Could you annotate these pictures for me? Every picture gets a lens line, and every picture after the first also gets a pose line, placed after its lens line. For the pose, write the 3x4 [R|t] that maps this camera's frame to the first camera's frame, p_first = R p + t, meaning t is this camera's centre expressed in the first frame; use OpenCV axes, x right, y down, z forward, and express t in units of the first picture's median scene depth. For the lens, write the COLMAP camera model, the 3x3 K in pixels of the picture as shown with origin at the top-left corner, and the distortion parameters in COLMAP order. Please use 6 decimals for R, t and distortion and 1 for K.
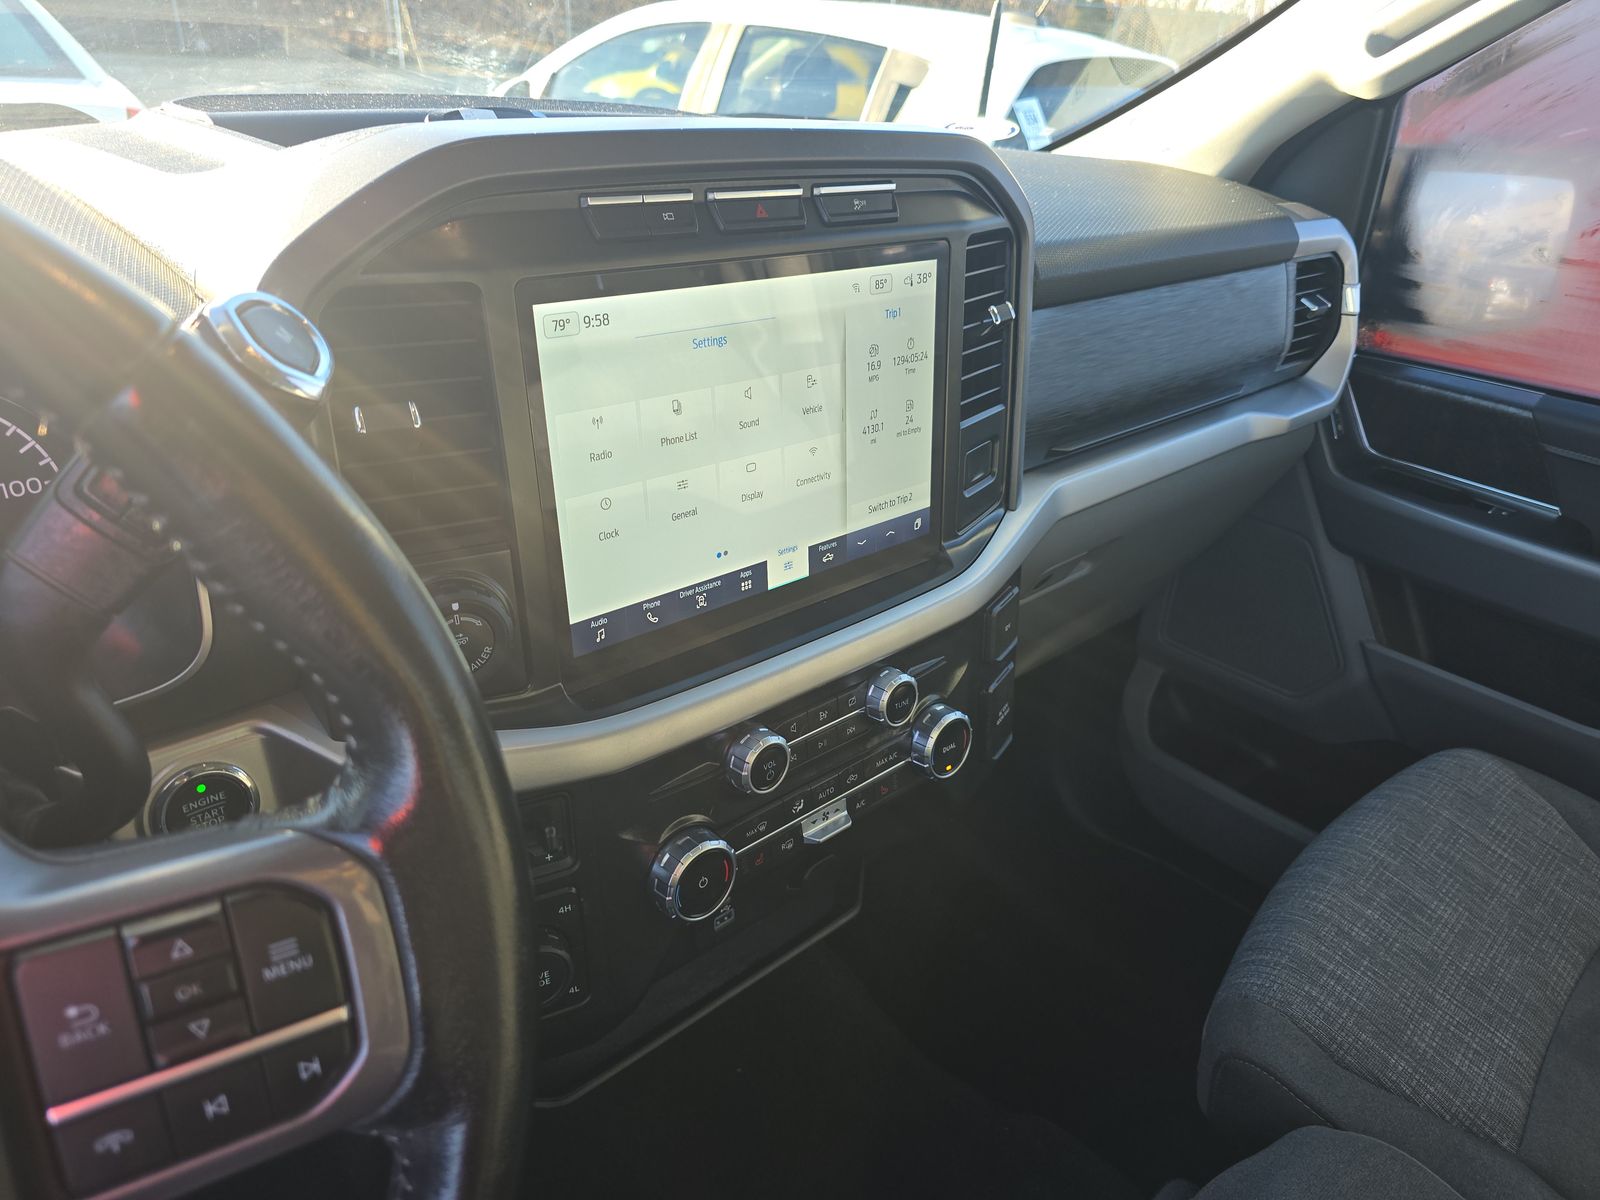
lens RADIAL K [[1060.0, 0, 844.7], [0, 1060.0, 558.1], [0, 0, 1]] dist [0.047250, -0.032015]
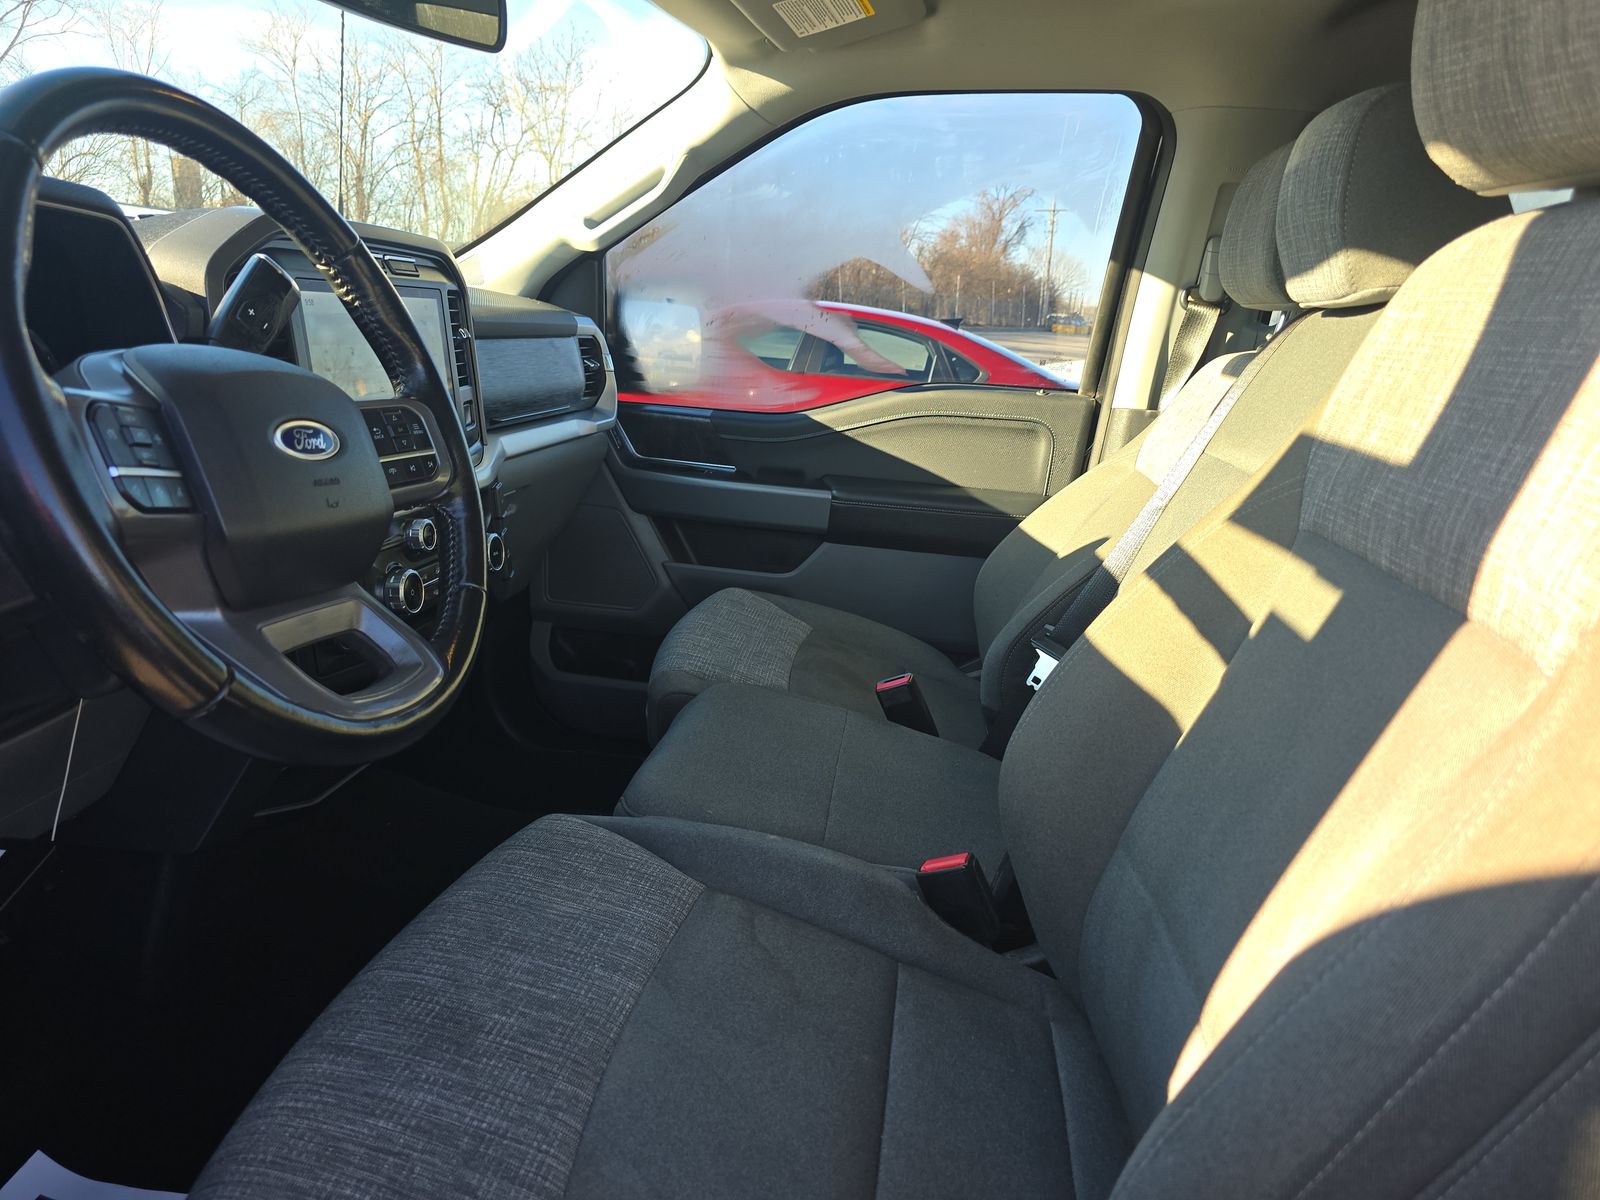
lens RADIAL K [[1060.0, 0, 803.9], [0, 1060.0, 596.8], [0, 0, 1]] dist [0.047250, -0.032015]
pose [[0.785479, -0.172648, 0.594320, -0.389874], [0.261077, 0.963109, -0.065271, 0.334213], [-0.561126, 0.206432, 0.801576, -0.515738]]
